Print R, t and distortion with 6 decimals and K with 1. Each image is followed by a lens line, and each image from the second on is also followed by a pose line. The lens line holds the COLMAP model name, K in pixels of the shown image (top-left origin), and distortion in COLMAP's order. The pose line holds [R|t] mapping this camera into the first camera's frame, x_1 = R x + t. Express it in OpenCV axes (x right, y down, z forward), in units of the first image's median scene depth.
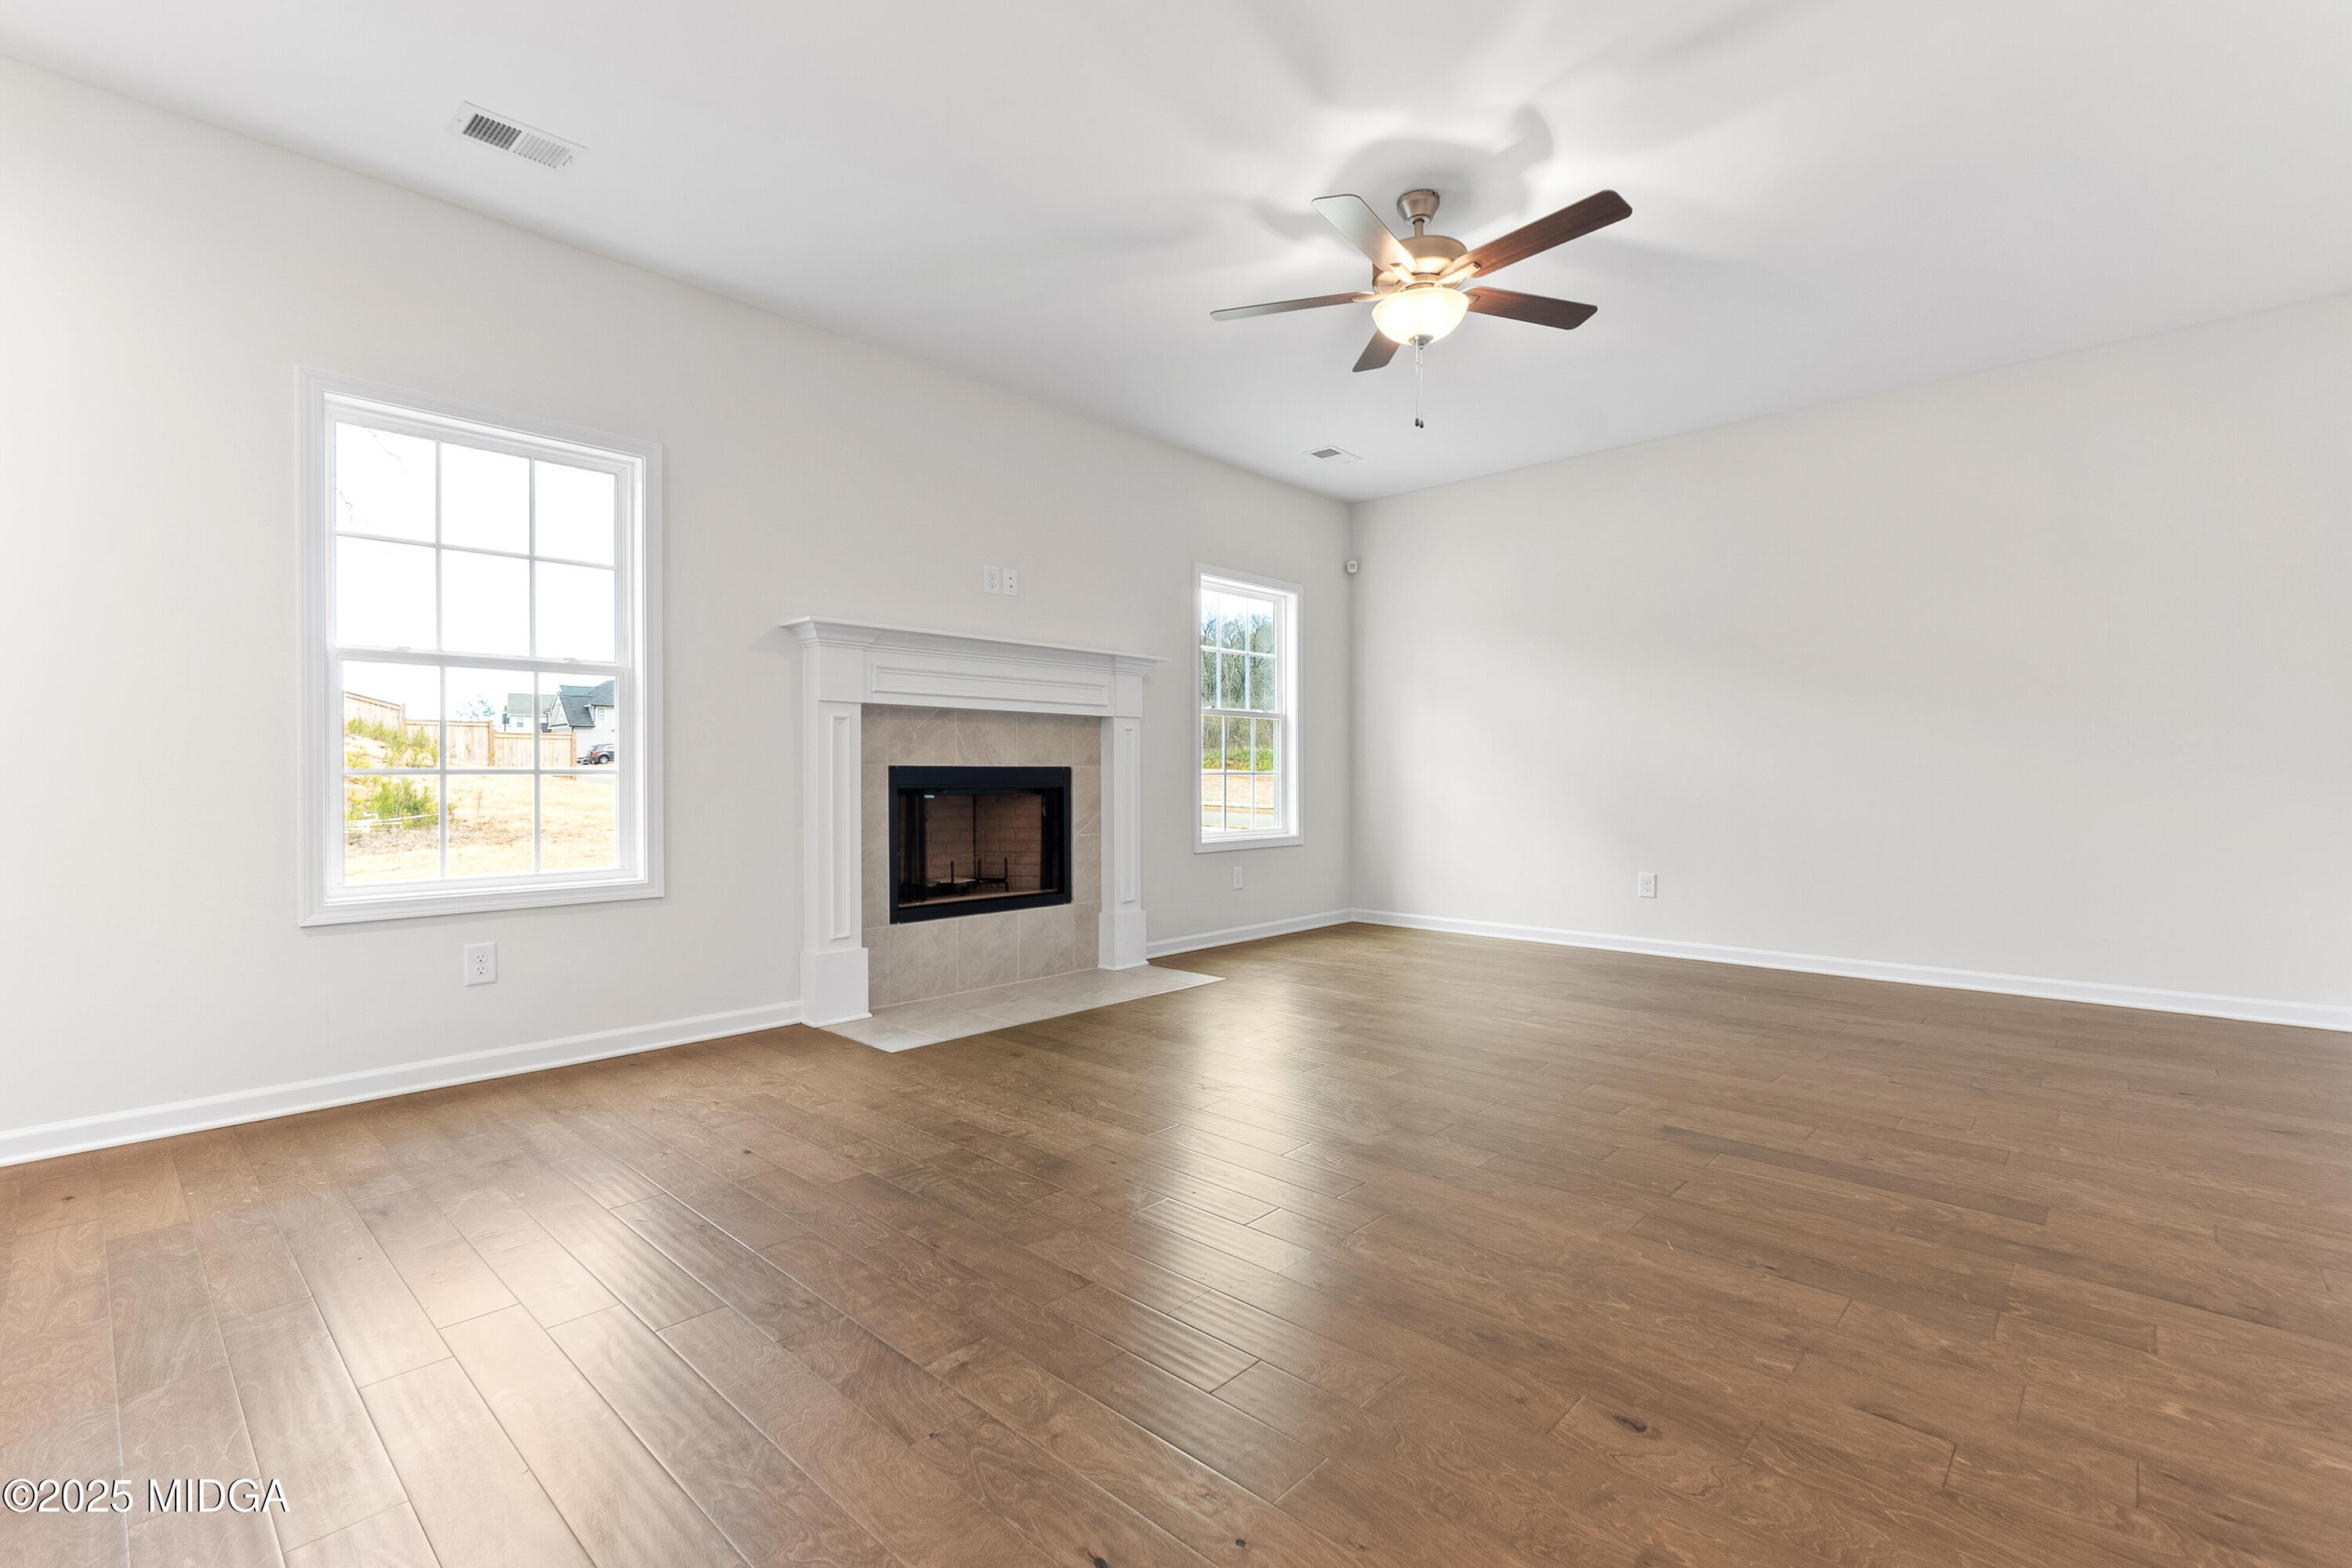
lens RADIAL K [[1045.5, 0, 1159.0], [0, 1045.5, 786.4], [0, 0, 1]] dist [-0.003858, -0.000084]
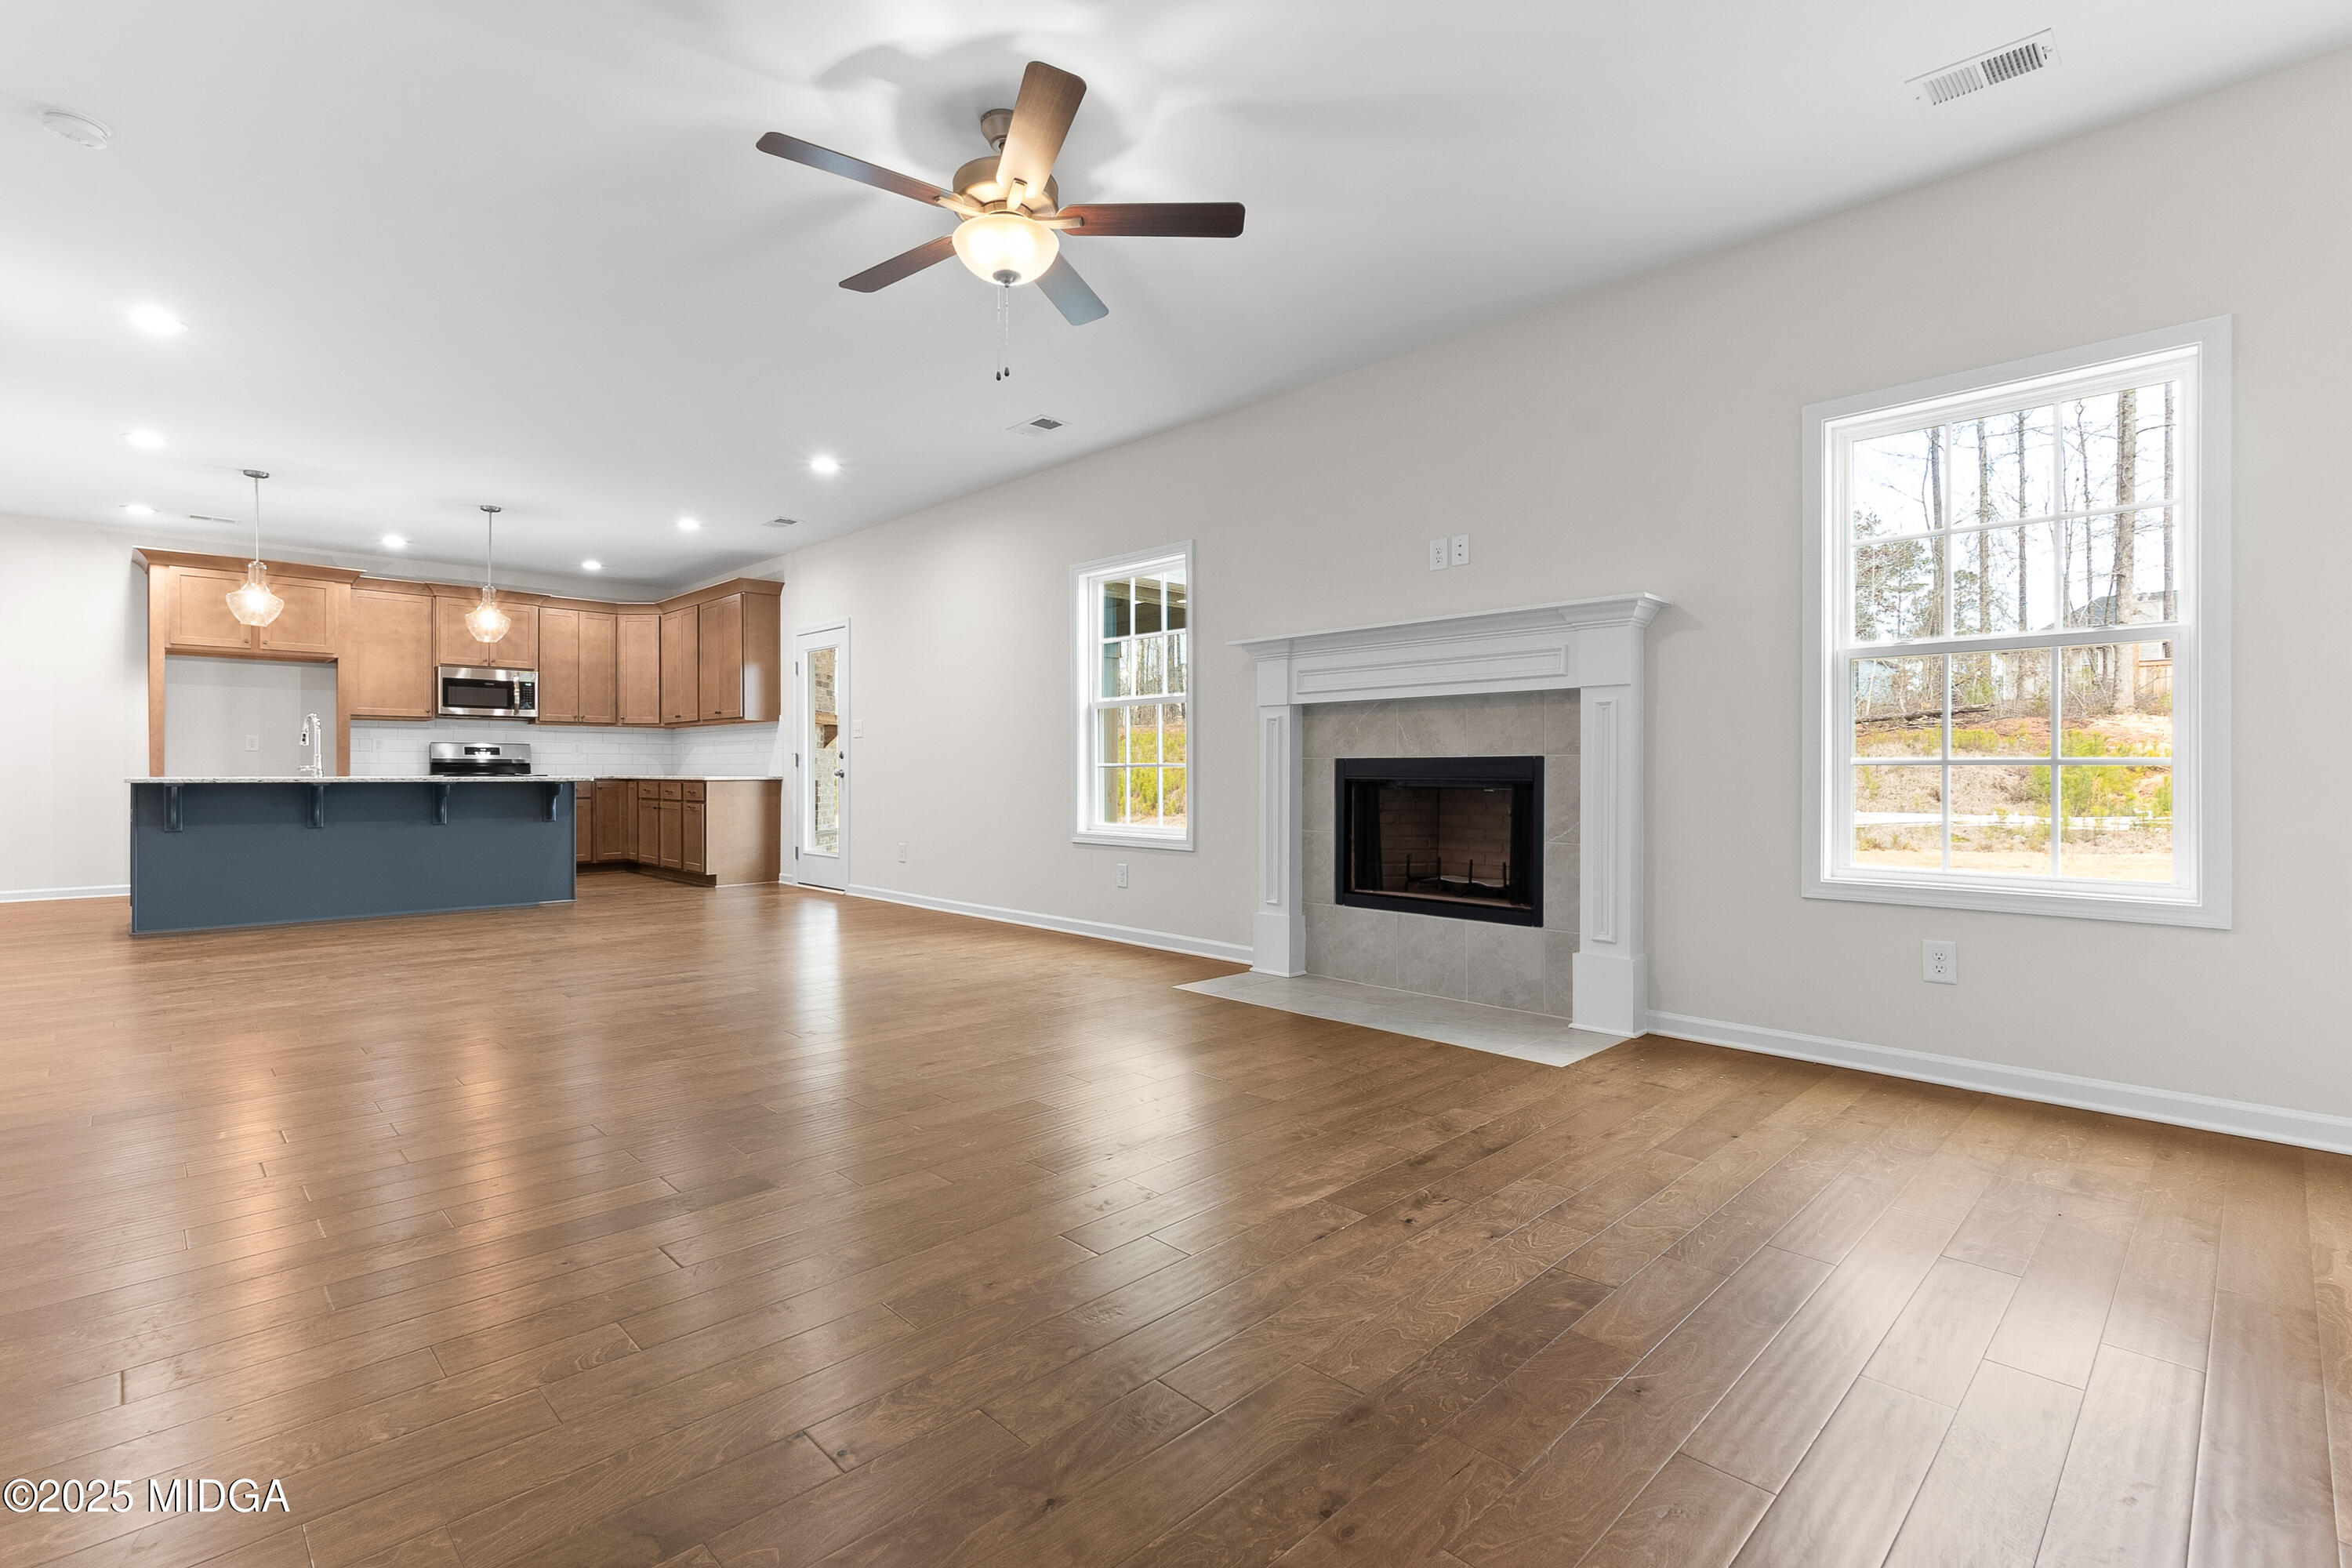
lens RADIAL K [[1045.5, 0, 1172.3], [0, 1045.5, 777.0], [0, 0, 1]] dist [-0.003858, -0.000084]
pose [[-0.038735, 0.007403, -0.999222, 0.796030], [-0.006628, 0.999949, 0.007666, -0.007578], [0.999228, 0.006919, -0.038684, 0.826527]]
